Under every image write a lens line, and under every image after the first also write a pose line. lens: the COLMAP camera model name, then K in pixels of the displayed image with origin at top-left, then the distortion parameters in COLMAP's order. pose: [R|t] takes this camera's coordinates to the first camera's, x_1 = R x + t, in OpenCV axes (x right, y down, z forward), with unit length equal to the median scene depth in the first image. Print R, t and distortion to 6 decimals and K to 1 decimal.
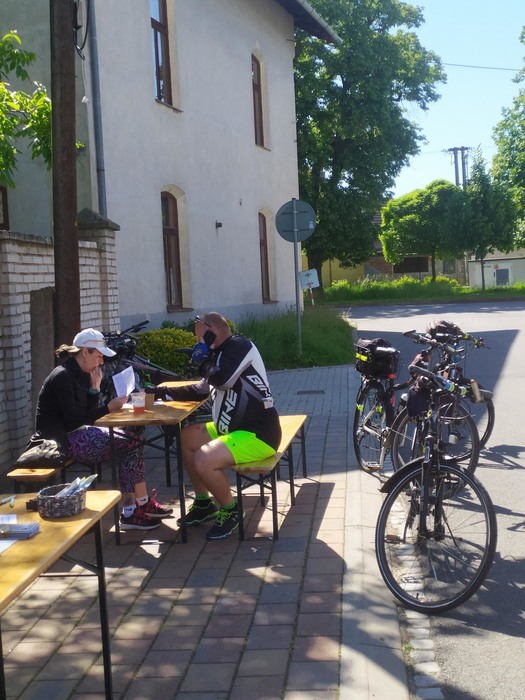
lens RADIAL K [[1045.3, 0, 262.5], [0, 1045.3, 350.0], [0, 0, 1]] dist [0.042771, 0.055517]
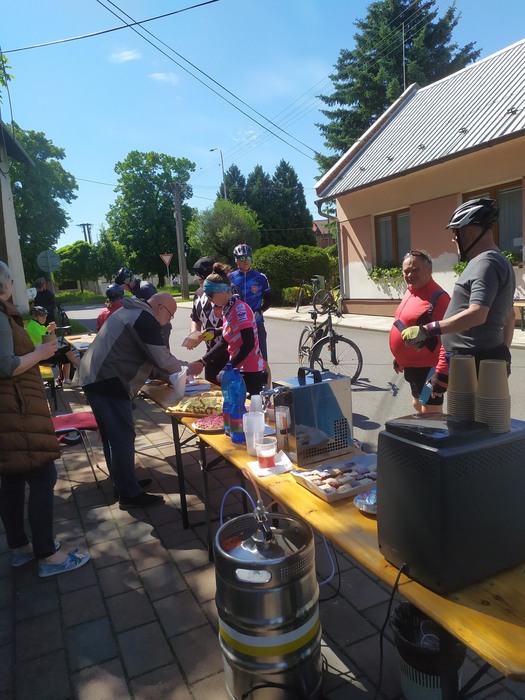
lens RADIAL K [[524.4, 0, 261.4], [0, 524.4, 353.8], [0, 0, 1]] dist [0.076439, -0.072828]
pose [[0.863999, -0.098332, 0.493798, -0.050192], [0.074062, 0.994896, 0.068531, 0.003851], [-0.498017, -0.022639, 0.866872, -0.023133]]
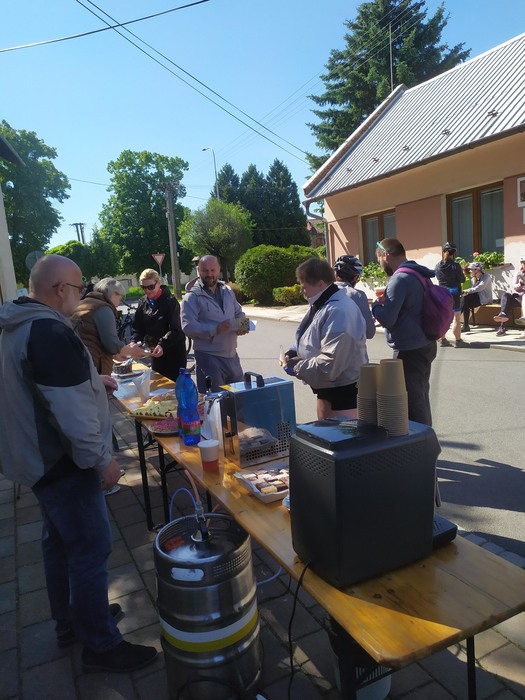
lens RADIAL K [[526.4, 0, 262.5], [0, 526.4, 350.0], [0, 0, 1]] dist [0.088182, -0.089695]
pose [[0.859392, -0.099161, 0.501610, -0.046966], [0.077587, 0.994945, 0.063760, 0.003443], [-0.505397, -0.015877, 0.862741, -0.027294]]
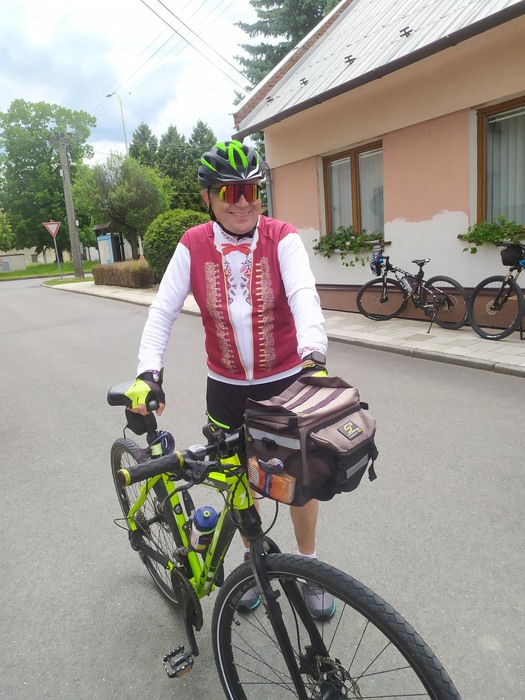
lens RADIAL K [[528.6, 0, 255.7], [0, 528.6, 354.3], [0, 0, 1]] dist [0.053455, -0.051353]
pose [[0.791087, -0.135989, 0.596397, 0.014547], [0.078487, 0.989482, 0.121510, -0.002372], [-0.606648, -0.049315, 0.793440, 0.062997]]
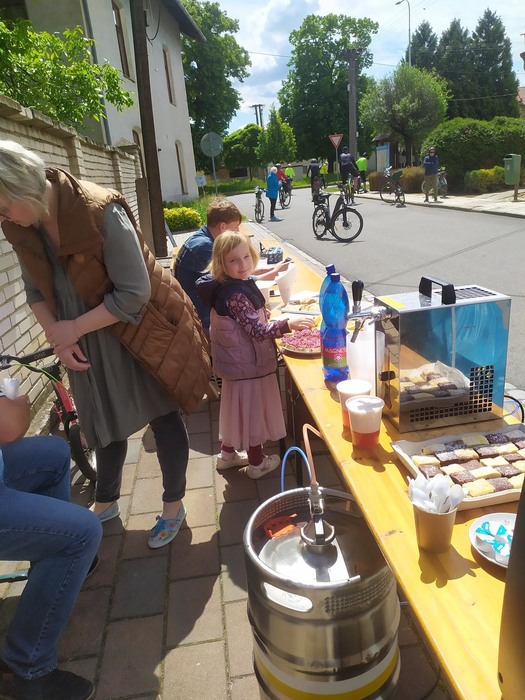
lens RADIAL K [[528.6, 0, 255.7], [0, 528.6, 354.3], [0, 0, 1]] dist [0.053455, -0.051353]
pose [[0.978836, -0.102095, 0.177359, -0.038190], [0.056574, 0.967890, 0.244925, 0.005043], [-0.196669, -0.229707, 0.953182, -0.010497]]
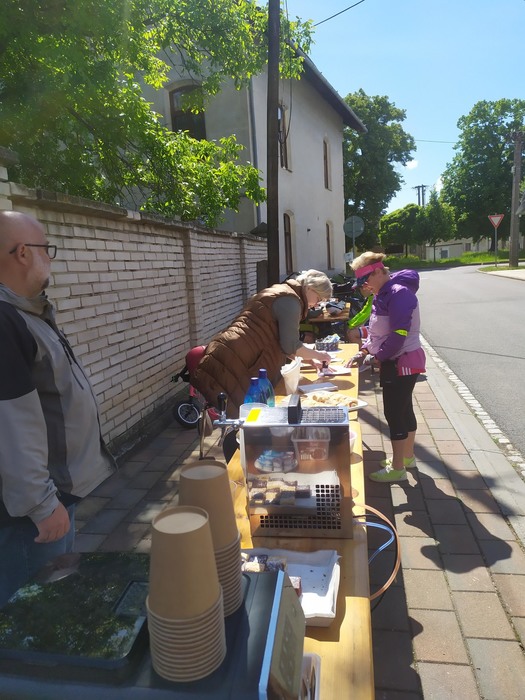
lens RADIAL K [[526.4, 0, 262.5], [0, 526.4, 350.0], [0, 0, 1]] dist [0.088182, -0.089695]
pose [[0.996430, -0.000824, -0.084416, -0.021638], [0.009428, 0.994783, 0.101579, 0.002431], [0.083892, -0.102012, 0.991239, -0.015764]]
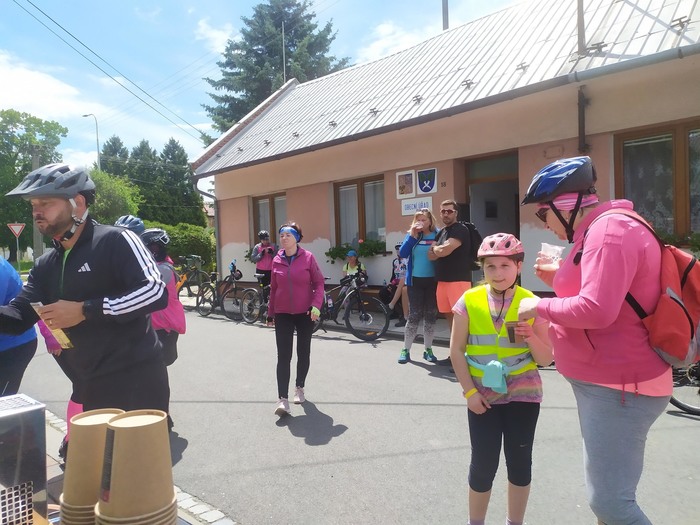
lens RADIAL K [[526.4, 0, 348.7], [0, 526.4, 263.7], [0, 0, 1]] dist [0.088182, -0.089695]
pose [[0.633184, 0.002081, 0.773998, -0.031121], [0.054635, 0.997382, -0.047377, 0.004737], [-0.772071, 0.072286, 0.631413, -0.015989]]
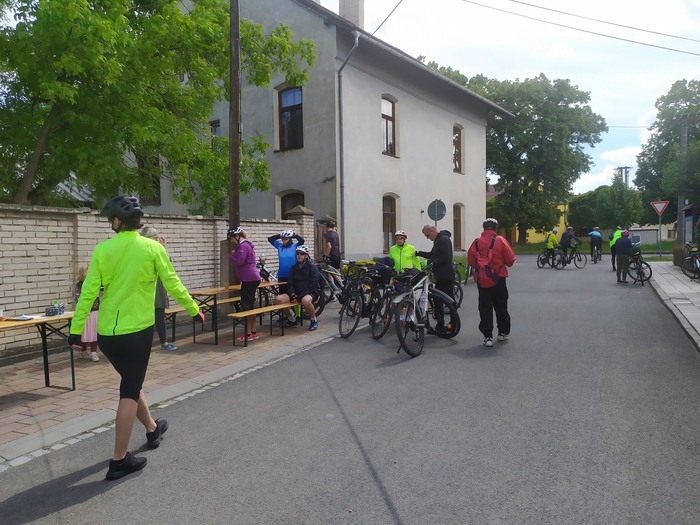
lens RADIAL K [[526.4, 0, 348.7], [0, 526.4, 263.7], [0, 0, 1]] dist [0.088182, -0.089695]
pose [[0.938457, 0.042551, -0.342765, 0.087900], [-0.047754, 0.998836, -0.006750, -0.001717], [0.342079, 0.022703, 0.939397, -0.009537]]
